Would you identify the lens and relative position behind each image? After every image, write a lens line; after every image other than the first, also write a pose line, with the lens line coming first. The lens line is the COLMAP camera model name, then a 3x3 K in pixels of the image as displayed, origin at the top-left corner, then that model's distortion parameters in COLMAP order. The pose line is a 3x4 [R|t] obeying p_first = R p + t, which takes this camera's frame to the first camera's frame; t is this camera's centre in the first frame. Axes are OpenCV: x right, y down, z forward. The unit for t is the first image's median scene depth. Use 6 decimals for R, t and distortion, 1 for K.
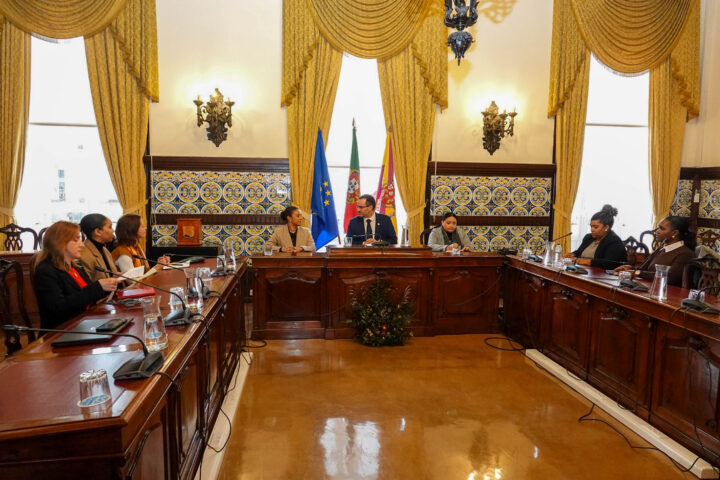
lens RADIAL K [[524.5, 0, 360.0], [0, 524.5, 240.0], [0, 0, 1]] dist [0.002143, 0.000451]
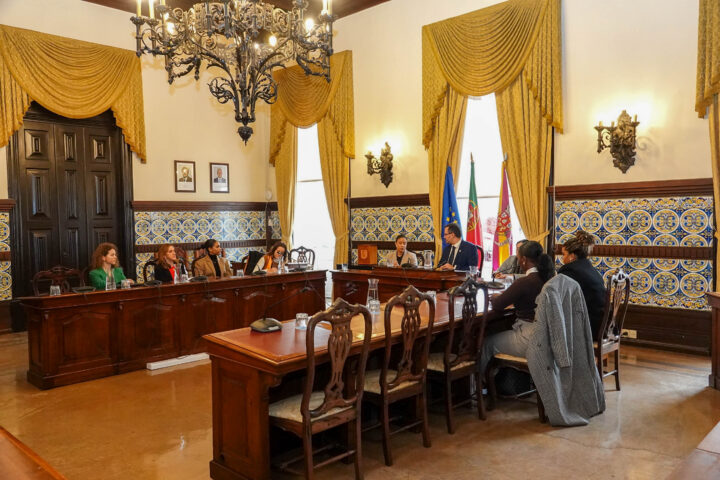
lens RADIAL K [[569.9, 0, 360.0], [0, 569.9, 240.0], [0, 0, 1]] dist [-0.007466, -0.005585]
pose [[0.613562, 0.003448, -0.789639, 0.757168], [-0.051447, 0.998040, -0.035618, -0.000287], [0.787969, 0.062478, 0.612537, 0.116067]]
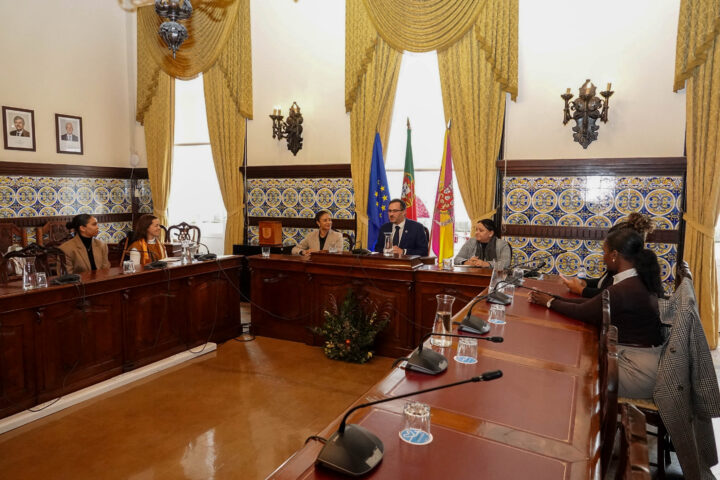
lens RADIAL K [[495.3, 0, 360.0], [0, 495.3, 240.0], [0, 0, 1]] dist [-0.005913, -0.001540]
pose [[0.835164, 0.043446, -0.548283, 0.402892], [-0.048701, 0.998801, 0.004961, -0.014780], [0.547841, 0.022558, 0.836278, 0.217119]]
